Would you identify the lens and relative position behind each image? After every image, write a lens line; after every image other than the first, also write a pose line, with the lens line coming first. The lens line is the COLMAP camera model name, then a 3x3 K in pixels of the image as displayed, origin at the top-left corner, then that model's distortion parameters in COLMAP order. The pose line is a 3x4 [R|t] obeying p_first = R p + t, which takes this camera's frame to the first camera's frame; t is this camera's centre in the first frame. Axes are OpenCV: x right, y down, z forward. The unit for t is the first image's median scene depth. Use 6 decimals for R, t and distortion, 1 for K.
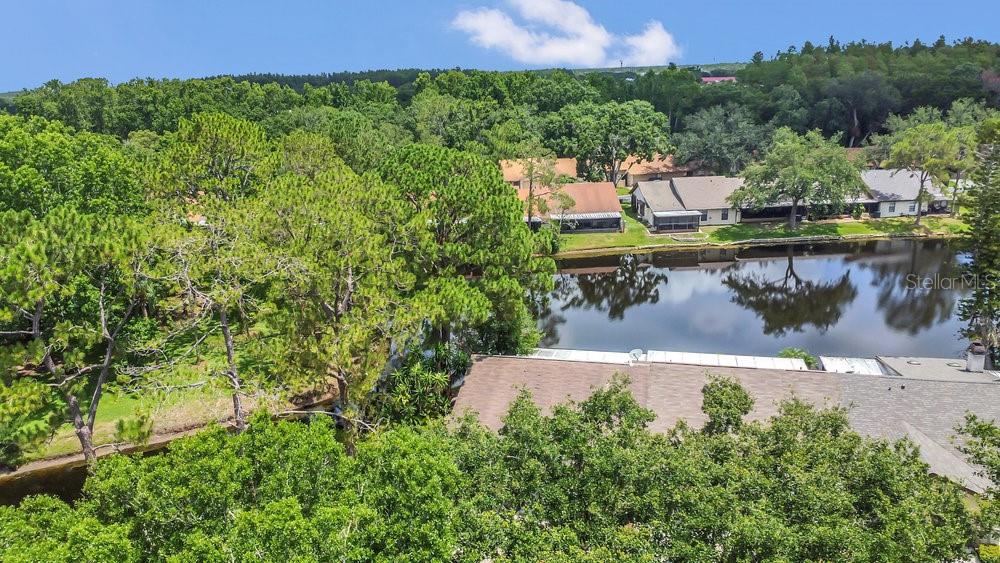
lens RADIAL K [[737.0, 0, 500.0], [0, 737.0, 281.5], [0, 0, 1]] dist [-0.037783, -0.001602]
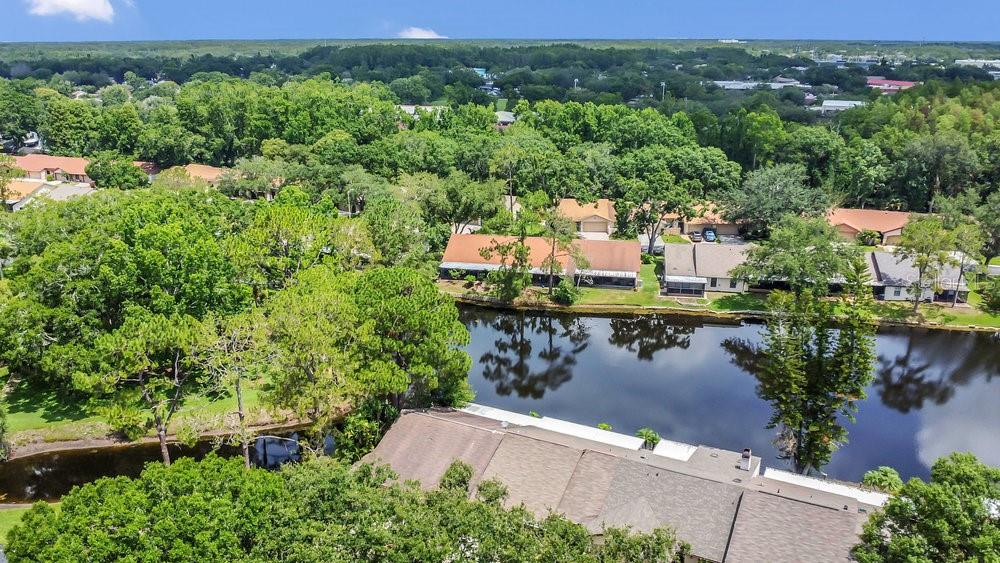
lens RADIAL K [[811.6, 0, 500.0], [0, 811.6, 281.5], [0, 0, 1]] dist [-0.029821, -0.004333]
pose [[0.973897, 0.098689, -0.204413, 0.217345], [-0.091651, 0.994835, 0.043638, -0.117329], [0.207664, -0.023764, 0.977912, -0.273603]]
